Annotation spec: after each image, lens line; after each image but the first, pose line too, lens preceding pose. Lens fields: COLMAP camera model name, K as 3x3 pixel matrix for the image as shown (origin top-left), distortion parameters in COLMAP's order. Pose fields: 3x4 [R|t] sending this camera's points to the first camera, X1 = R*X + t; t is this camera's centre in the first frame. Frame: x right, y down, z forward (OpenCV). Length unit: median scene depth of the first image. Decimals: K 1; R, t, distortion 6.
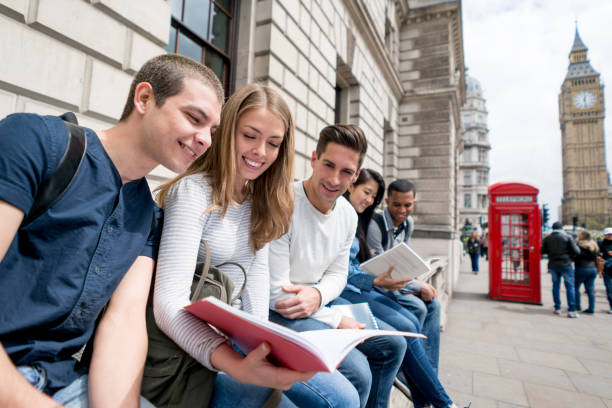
lens RADIAL K [[358.5, 0, 306.0], [0, 358.5, 204.0], [0, 0, 1]] dist [-0.023149, 0.000126]
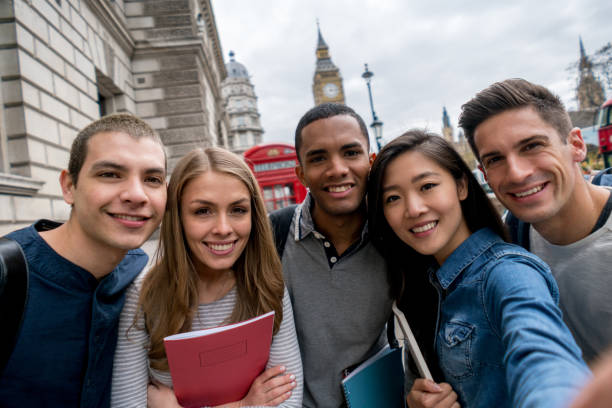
lens RADIAL K [[358.5, 0, 306.0], [0, 358.5, 204.0], [0, 0, 1]] dist [-0.023149, 0.000126]
pose [[0.834364, -0.138383, 0.533561, 0.128297], [0.123574, 0.990295, 0.063598, 0.014217], [-0.537184, 0.012870, 0.843367, 0.187264]]
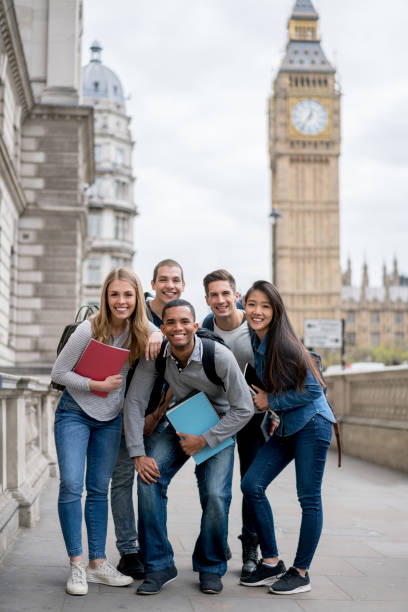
lens RADIAL K [[950.9, 0, 204.0], [0, 950.9, 306.0], [0, 0, 1]] dist [0.031895, -0.025116]
pose [[0.856747, 0.020377, 0.515335, -0.491247], [-0.018955, 0.999788, -0.008020, -0.064012], [-0.515389, -0.002897, 0.856951, -1.075506]]
